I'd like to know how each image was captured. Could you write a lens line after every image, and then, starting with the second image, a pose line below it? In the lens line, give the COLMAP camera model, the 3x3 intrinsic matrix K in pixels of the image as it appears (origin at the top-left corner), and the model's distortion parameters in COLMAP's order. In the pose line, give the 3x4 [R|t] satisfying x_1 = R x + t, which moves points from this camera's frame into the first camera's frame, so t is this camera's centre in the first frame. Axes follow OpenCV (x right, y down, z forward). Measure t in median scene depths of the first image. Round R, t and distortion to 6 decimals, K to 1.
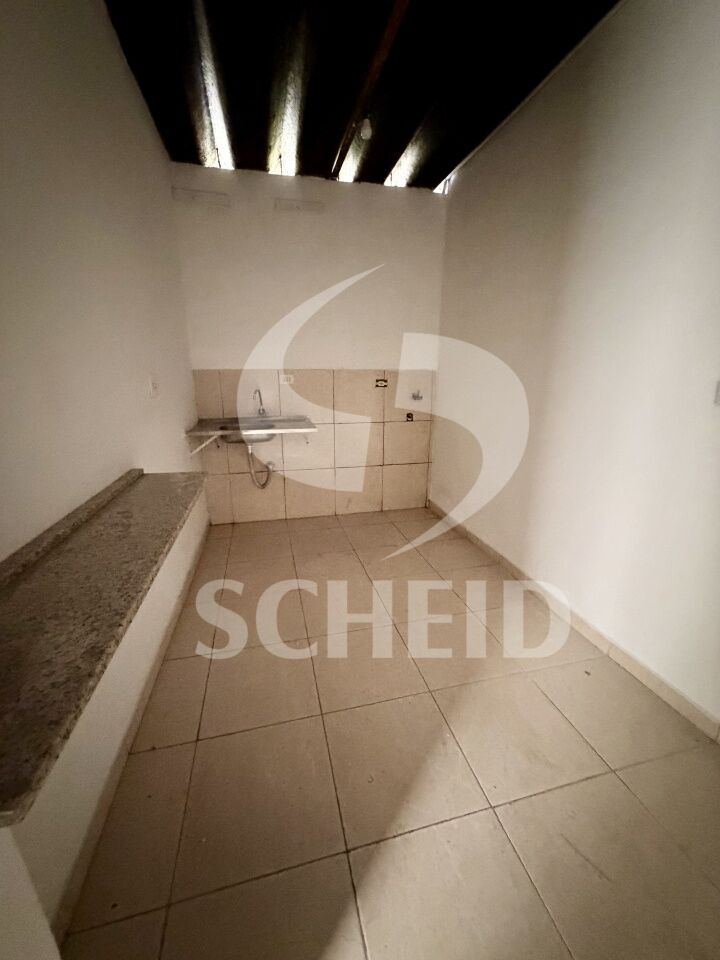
lens RADIAL K [[383.1, 0, 360.0], [0, 383.1, 480.0], [0, 0, 1]] dist [-0.000952, -0.000303]
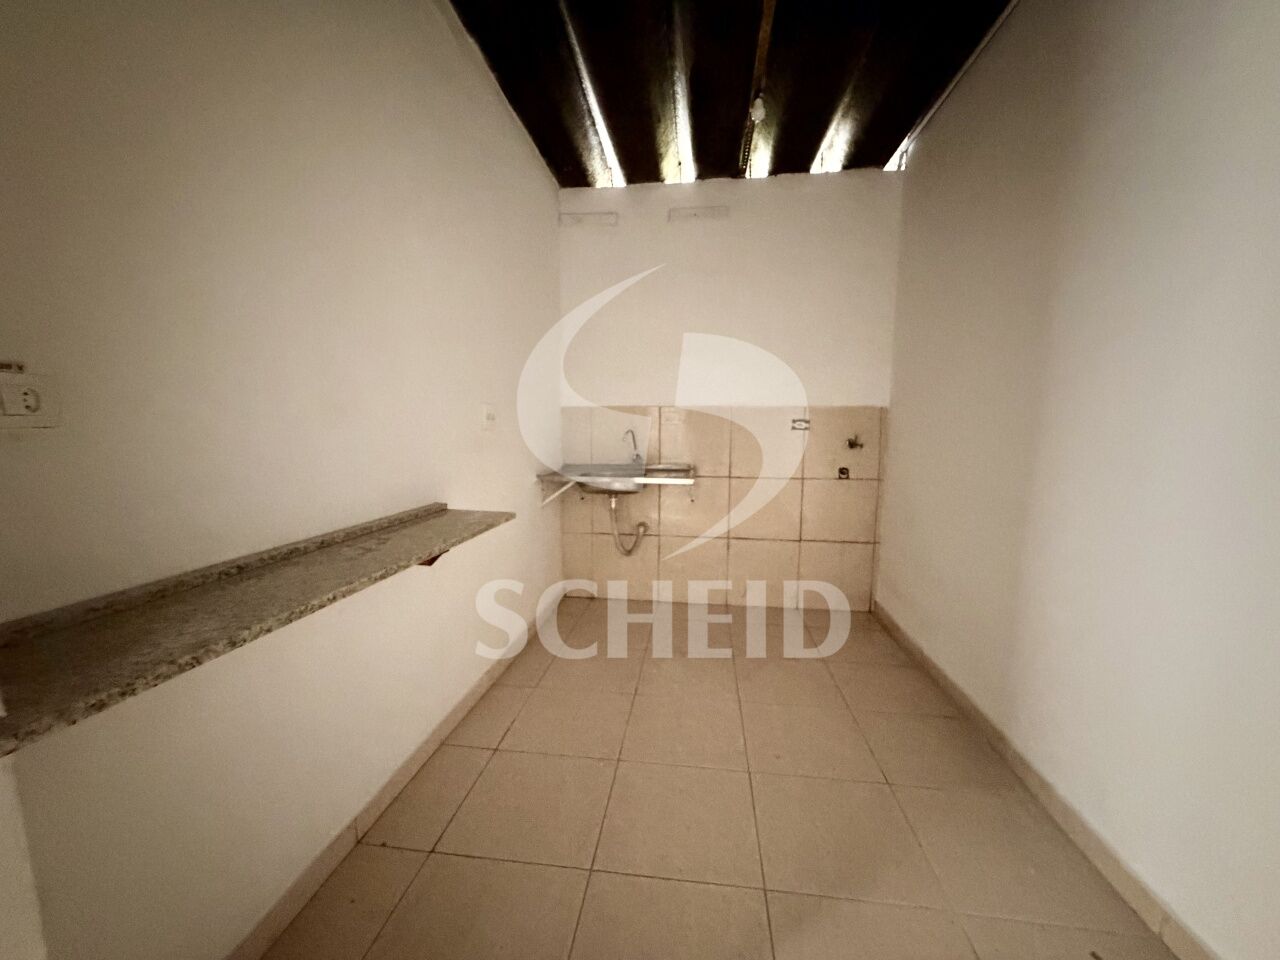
lens RADIAL K [[515.9, 0, 637.9], [0, 515.9, 482.6], [0, 0, 1]] dist [-0.000043, -0.000092]
pose [[0.931339, 0.045129, -0.361347, 0.148815], [-0.102786, 0.984521, -0.141963, 0.025885], [0.349347, 0.169357, 0.921561, 0.029971]]
